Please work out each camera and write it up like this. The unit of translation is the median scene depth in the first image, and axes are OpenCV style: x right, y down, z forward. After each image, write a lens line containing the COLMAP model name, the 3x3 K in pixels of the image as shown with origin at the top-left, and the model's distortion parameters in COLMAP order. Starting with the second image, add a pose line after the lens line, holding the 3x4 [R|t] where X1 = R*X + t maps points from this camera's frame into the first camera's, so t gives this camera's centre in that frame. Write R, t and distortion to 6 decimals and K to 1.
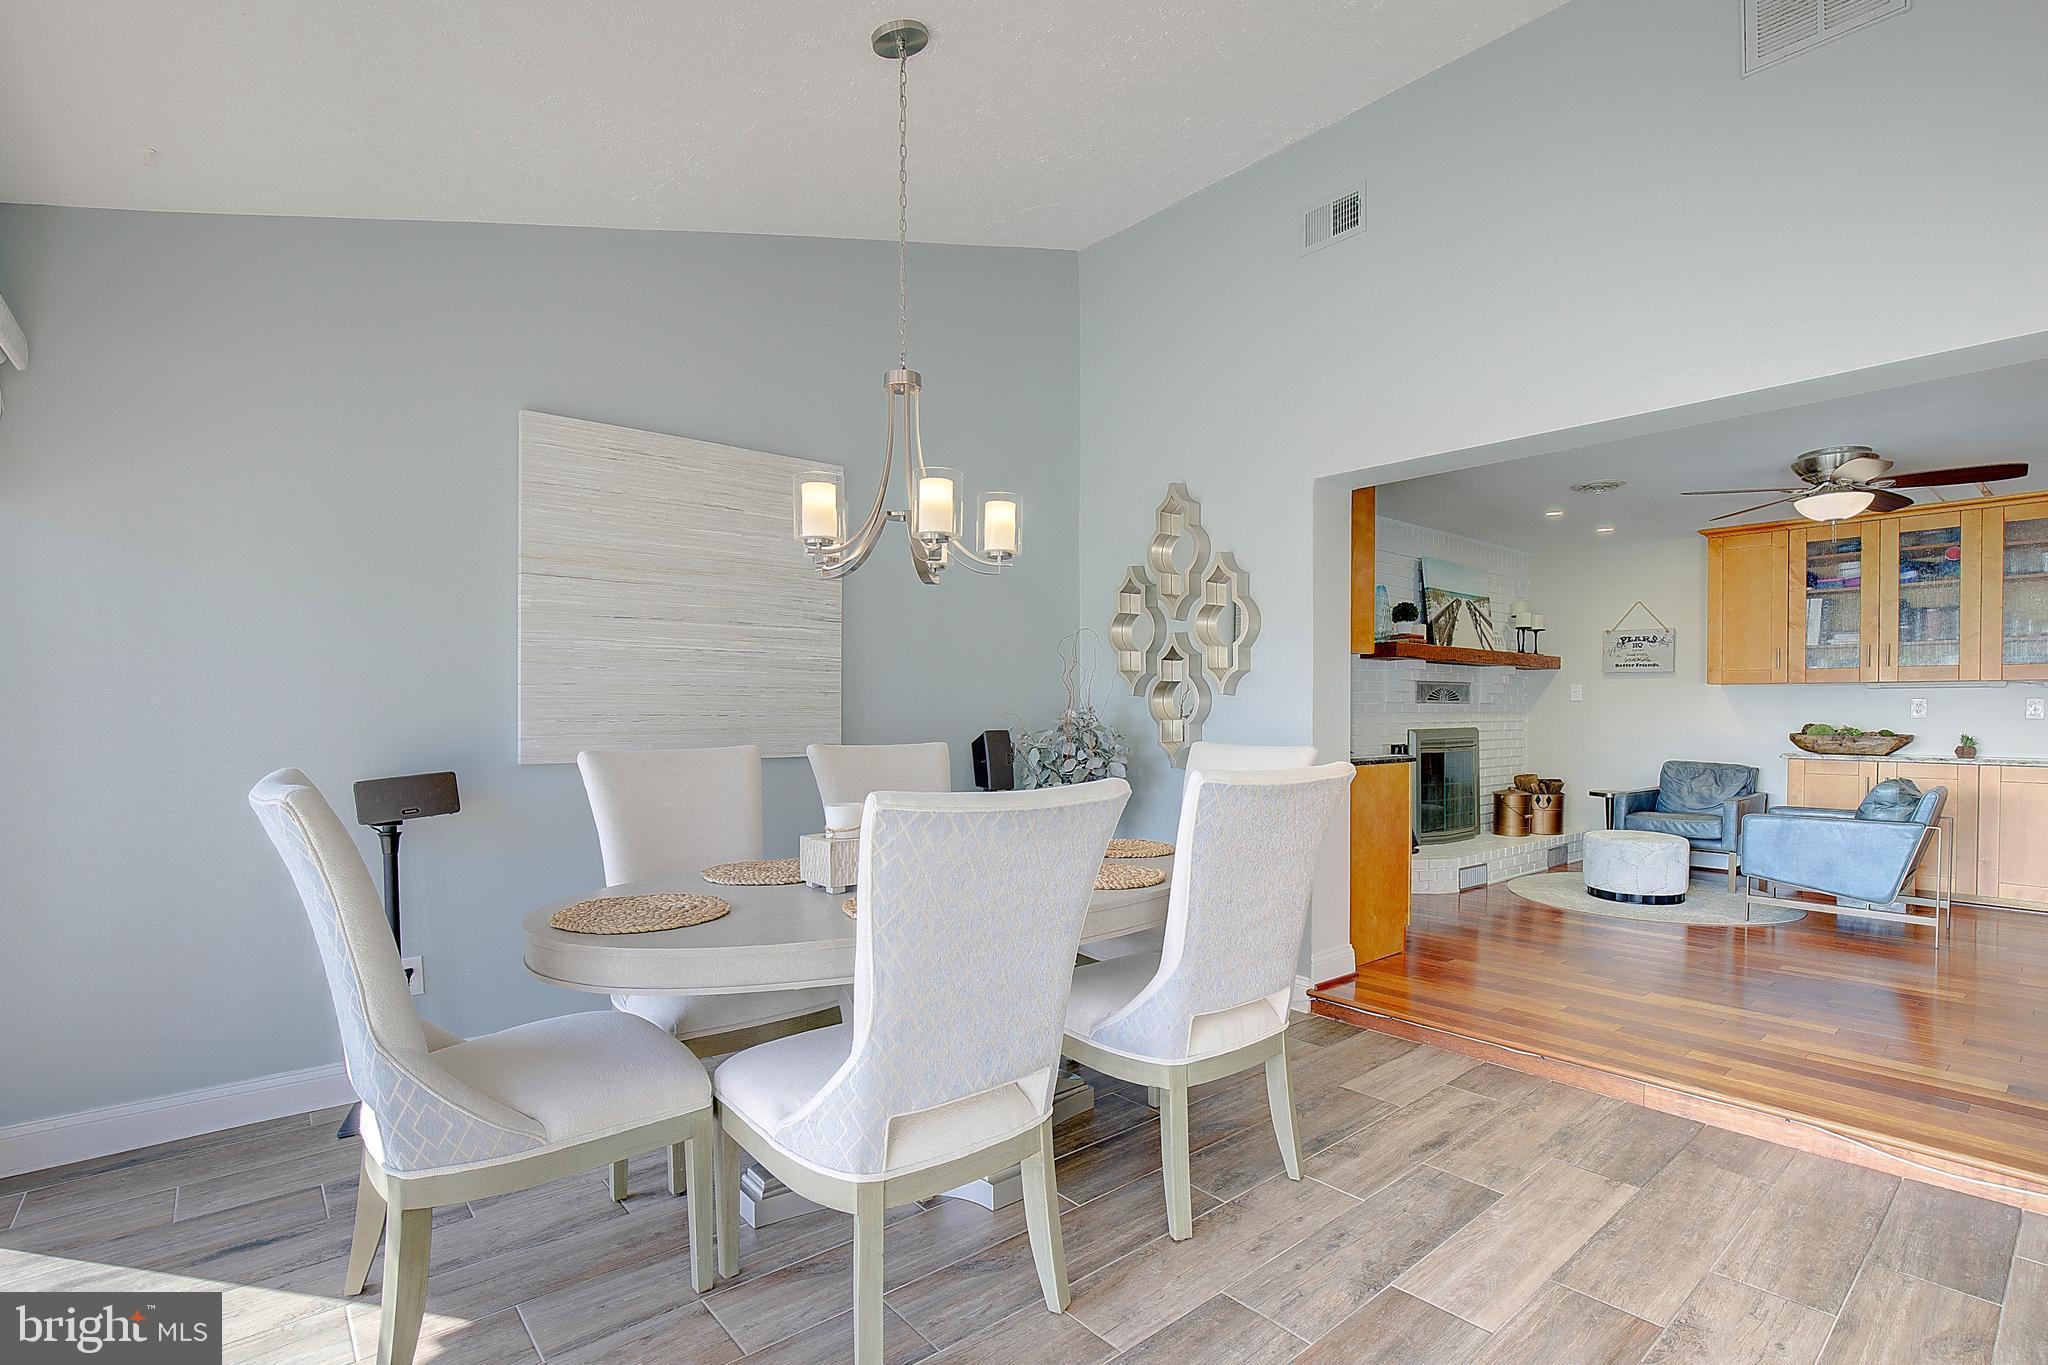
lens RADIAL K [[934.3, 0, 1036.7], [0, 934.3, 711.3], [0, 0, 1]] dist [-0.005187, -0.000323]
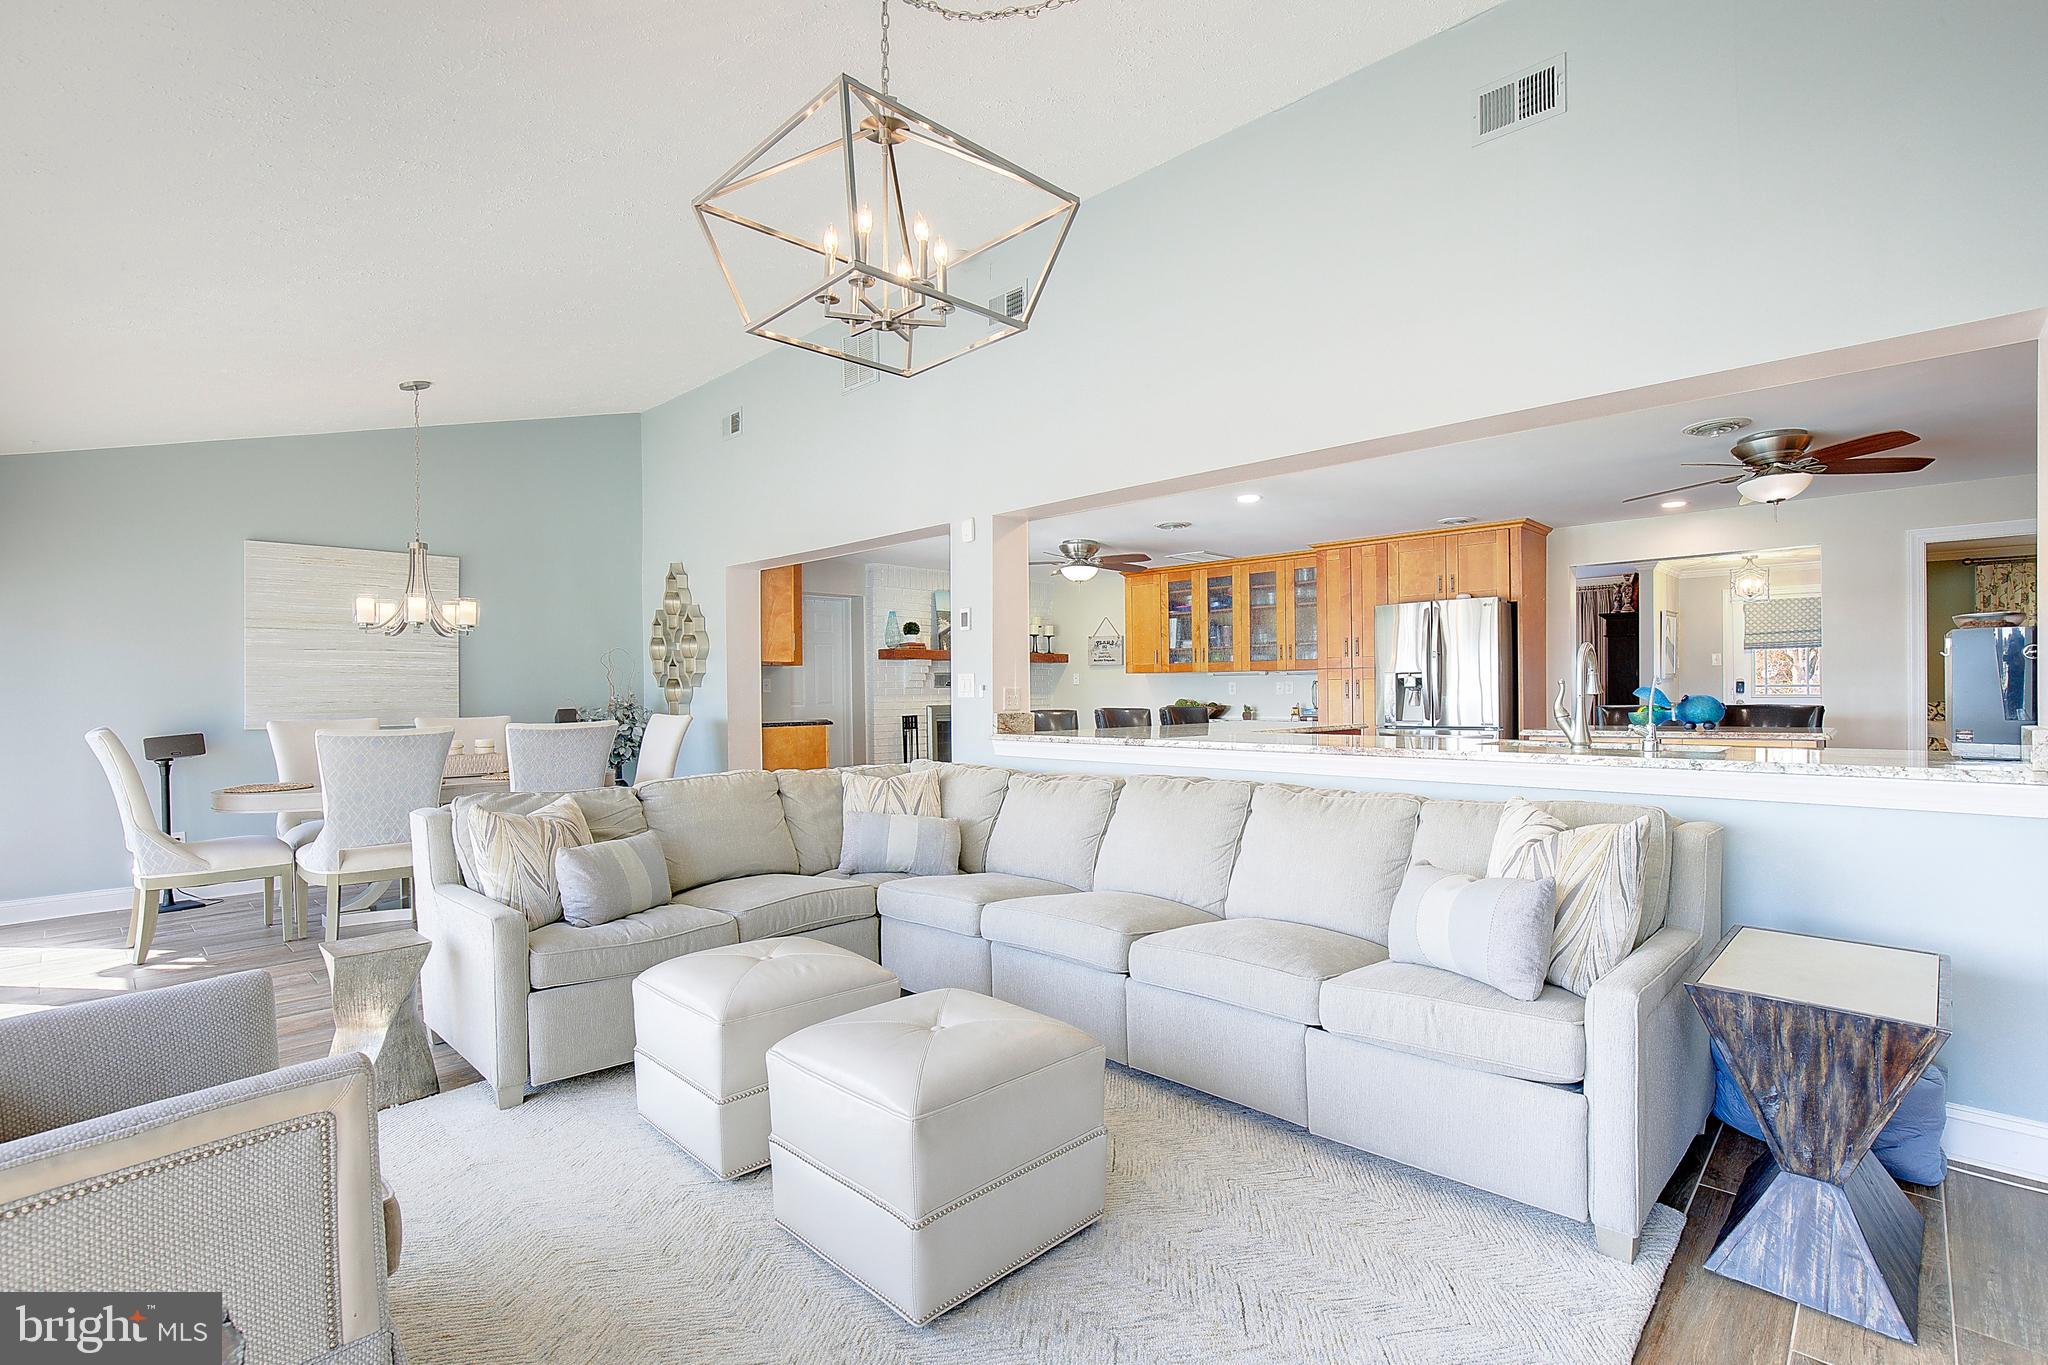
lens RADIAL K [[947.7, 0, 1043.4], [0, 947.7, 677.1], [0, 0, 1]] dist [-0.004688, 0.000160]
pose [[0.996134, -0.008931, 0.087389, 0.681961], [0.010184, 0.999851, -0.013904, -0.004689], [-0.087252, 0.014740, 0.996077, -0.798081]]
